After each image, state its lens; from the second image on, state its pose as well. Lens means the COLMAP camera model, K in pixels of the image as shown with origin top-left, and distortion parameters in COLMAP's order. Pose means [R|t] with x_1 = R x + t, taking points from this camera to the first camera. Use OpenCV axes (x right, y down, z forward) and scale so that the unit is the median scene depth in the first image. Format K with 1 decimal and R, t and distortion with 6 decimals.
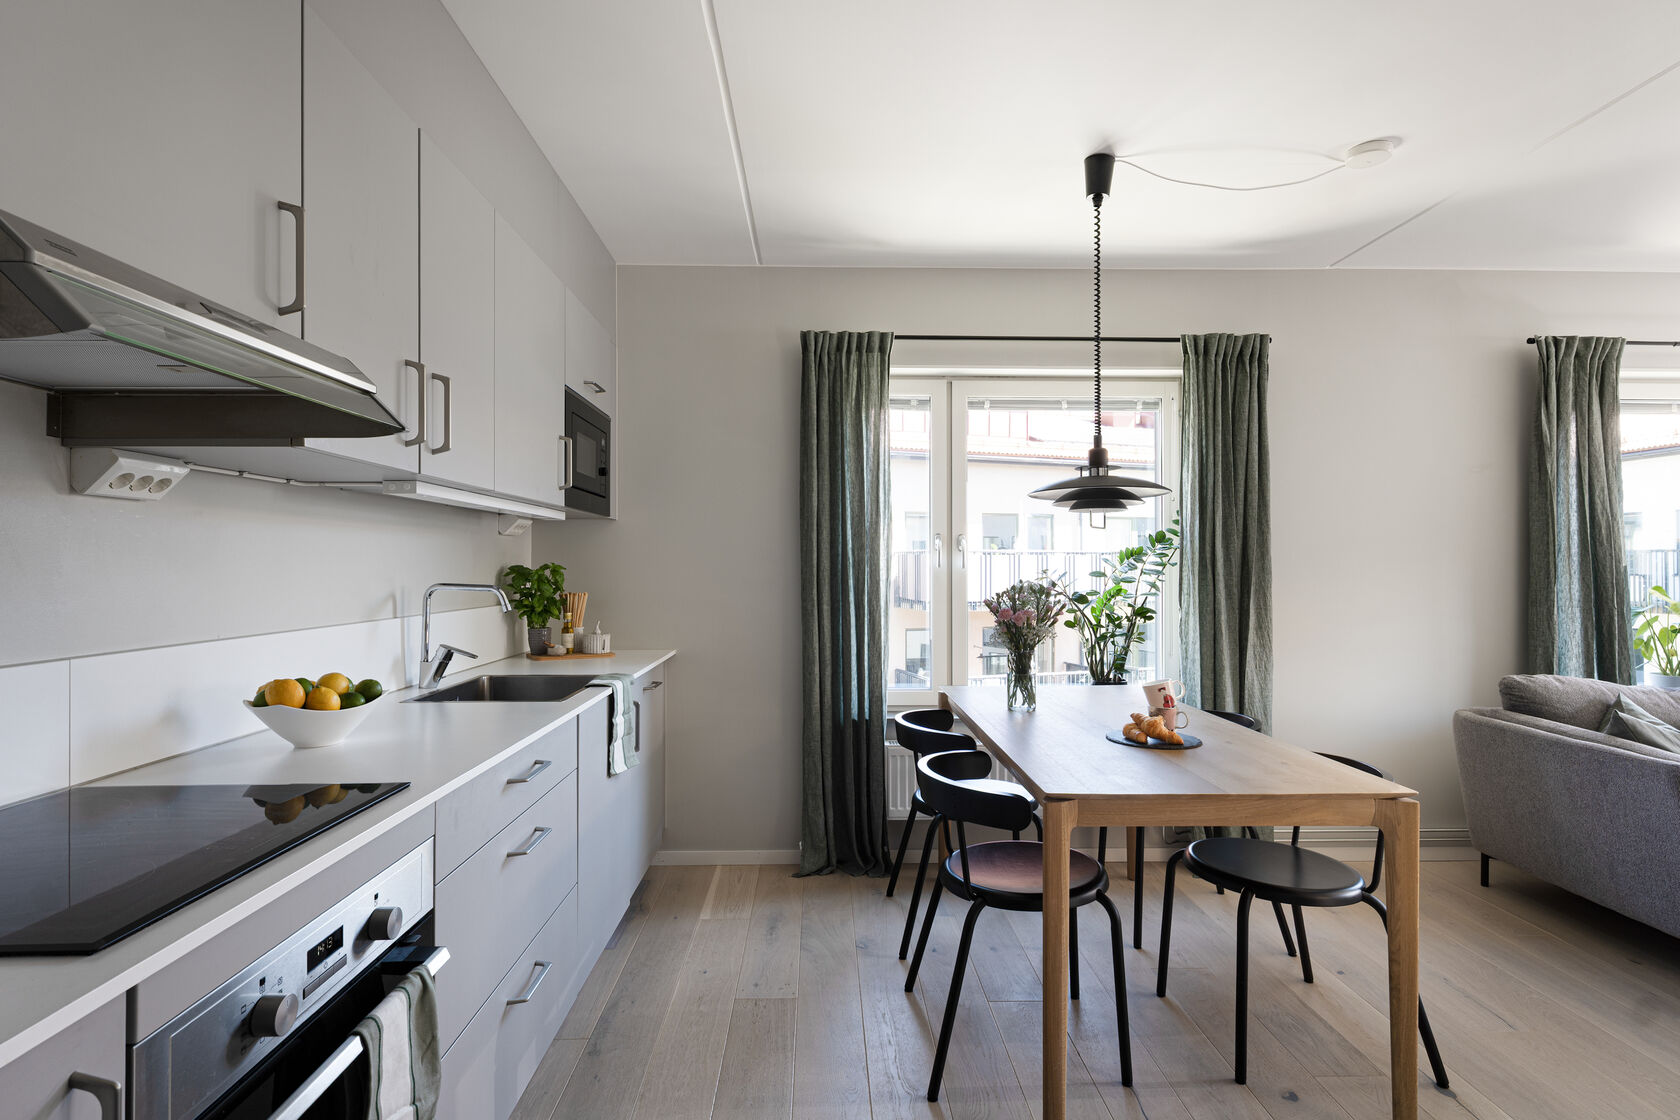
lens RADIAL K [[857.1, 0, 836.5], [0, 857.1, 558.2], [0, 0, 1]] dist [0.002049, 0.000050]
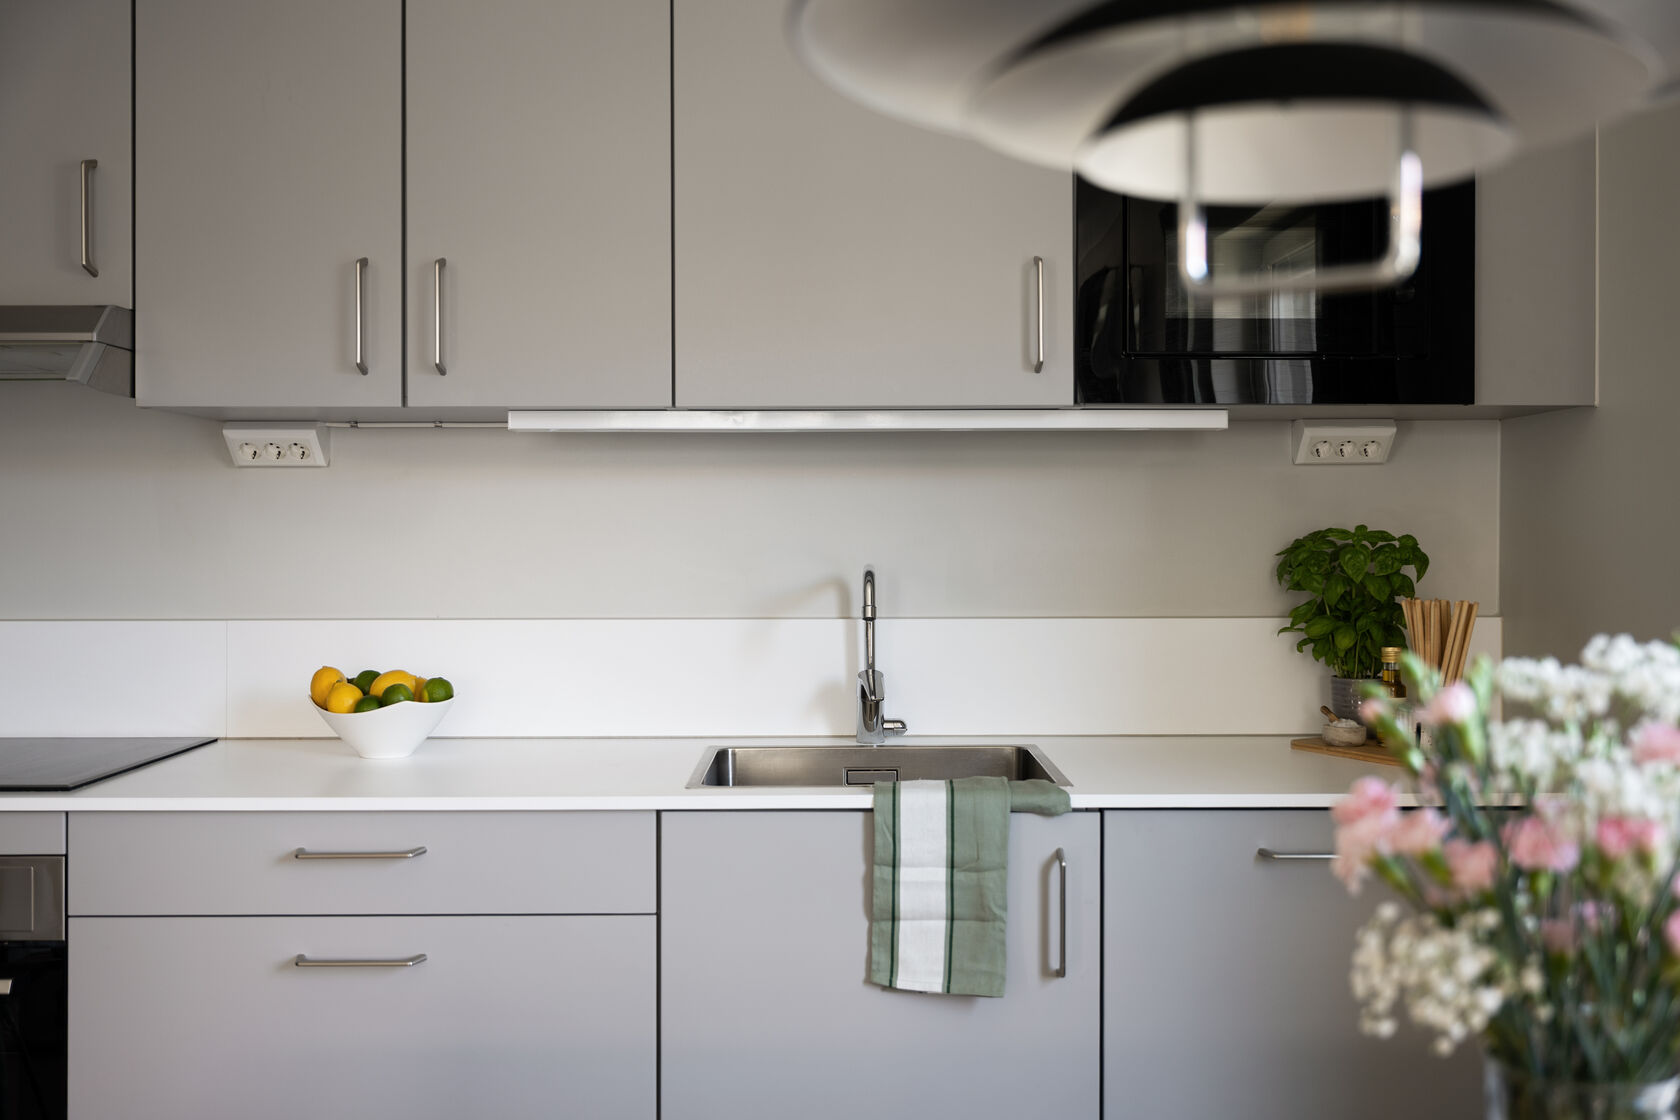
lens RADIAL K [[1576.5, 0, 850.8], [0, 1576.5, 513.0], [0, 0, 1]] dist [-0.001813, 0.000000]
pose [[-0.015699, -0.006823, -0.999853, 0.422898], [0.012115, 0.999902, -0.007014, 0.001962], [0.999803, -0.012223, -0.015614, 0.708955]]
